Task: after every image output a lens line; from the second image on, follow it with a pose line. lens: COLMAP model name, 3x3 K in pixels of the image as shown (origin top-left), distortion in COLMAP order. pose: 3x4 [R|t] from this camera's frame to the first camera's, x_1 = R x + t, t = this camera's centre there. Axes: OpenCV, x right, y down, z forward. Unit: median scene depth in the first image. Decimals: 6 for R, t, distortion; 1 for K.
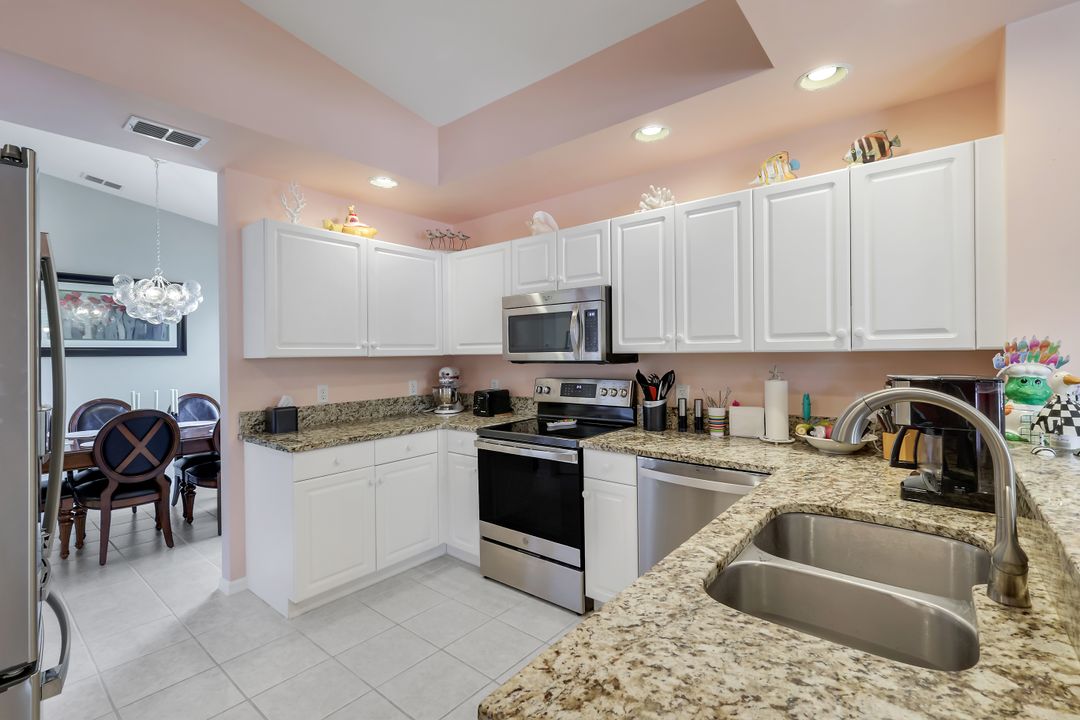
lens RADIAL K [[484.0, 0, 539.4], [0, 484.0, 355.0], [0, 0, 1]] dist [0.005502, 0.000046]
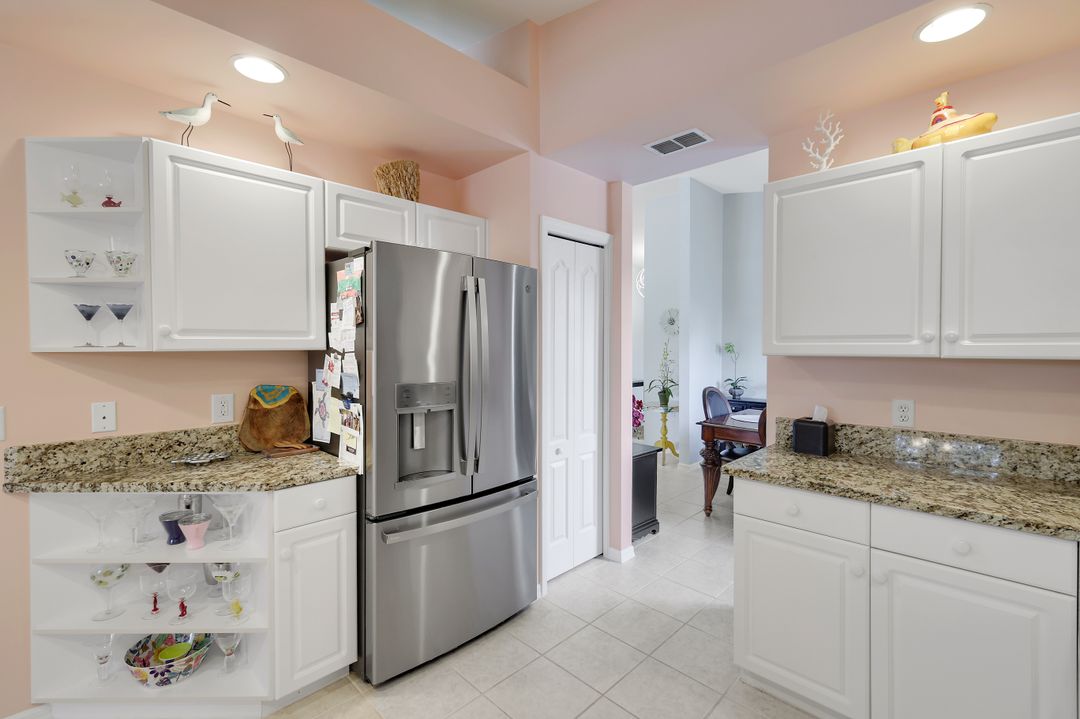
lens RADIAL K [[476.1, 0, 539.2], [0, 476.1, 353.7], [0, 0, 1]] dist [0.004170, -0.000348]
pose [[-0.091590, 0.026203, -0.995452, 0.250807], [-0.001528, 0.999649, 0.026454, -0.016075], [0.995796, 0.003944, -0.091518, 0.633492]]
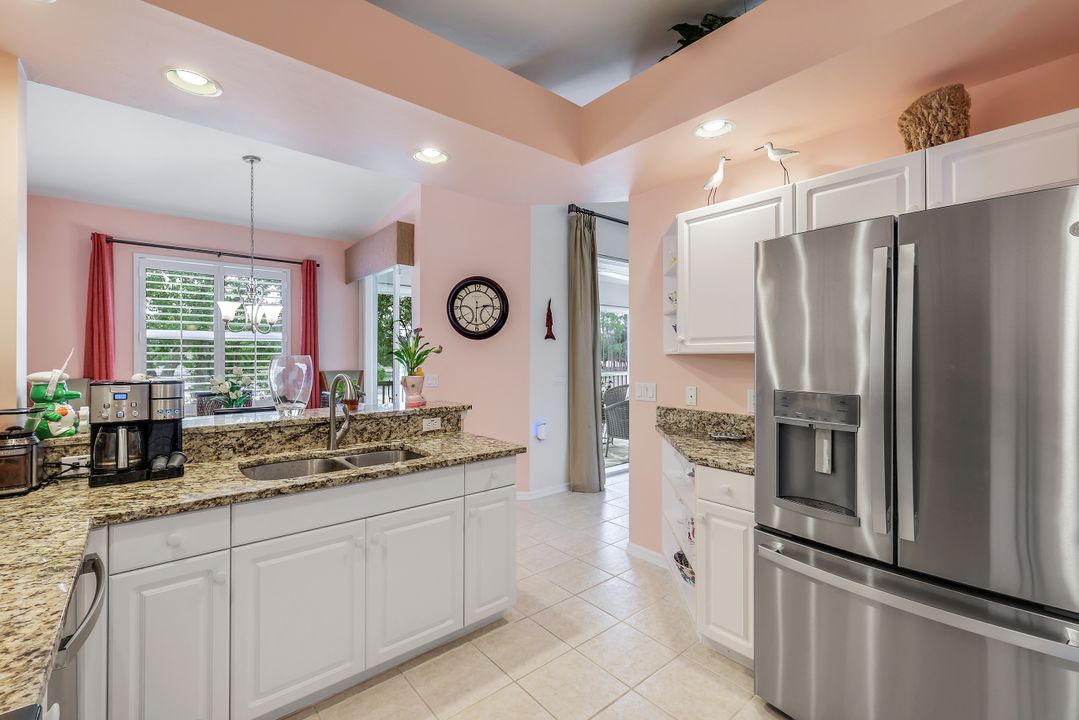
lens RADIAL K [[476.4, 0, 539.1], [0, 476.4, 354.8], [0, 0, 1]] dist [0.002857, 0.000107]
pose [[-0.983878, 0.012298, 0.178418, -0.198195], [0.012935, 0.999913, 0.002407, -0.006214], [-0.178373, 0.004676, -0.983952, 1.031464]]
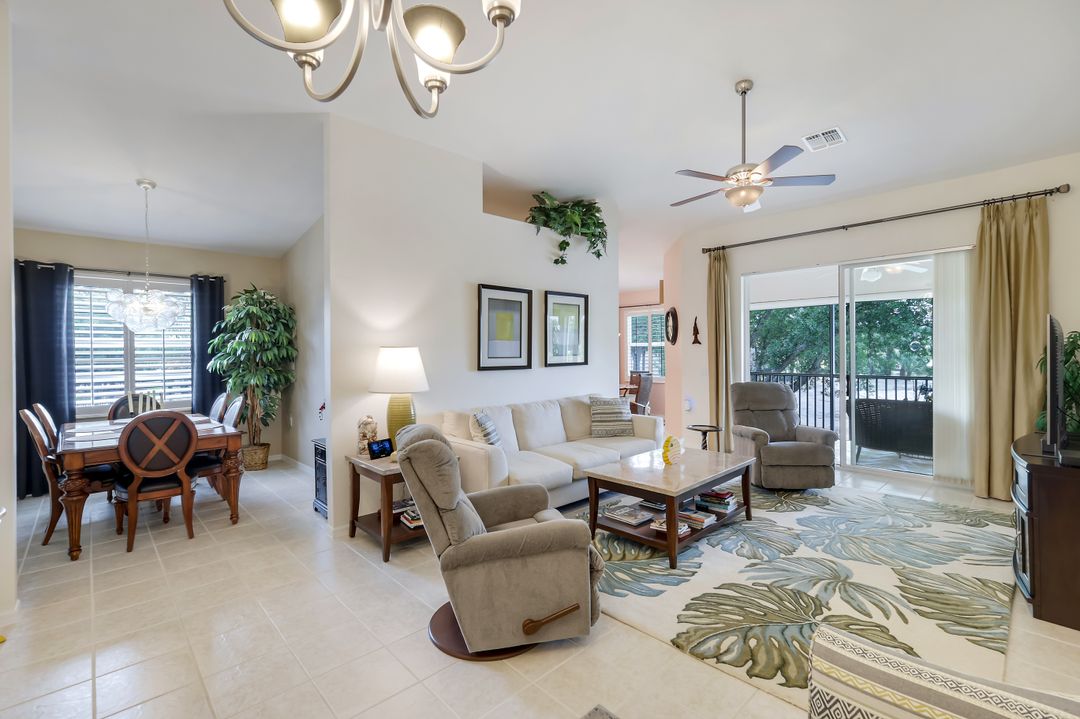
lens RADIAL K [[476.1, 0, 539.2], [0, 476.1, 353.7], [0, 0, 1]] dist [0.004170, -0.000348]
pose [[0.129238, 0.007583, 0.991585, -2.368202], [0.010863, 0.999900, -0.009063, 0.007982], [-0.991554, 0.011942, 0.129142, -0.065477]]
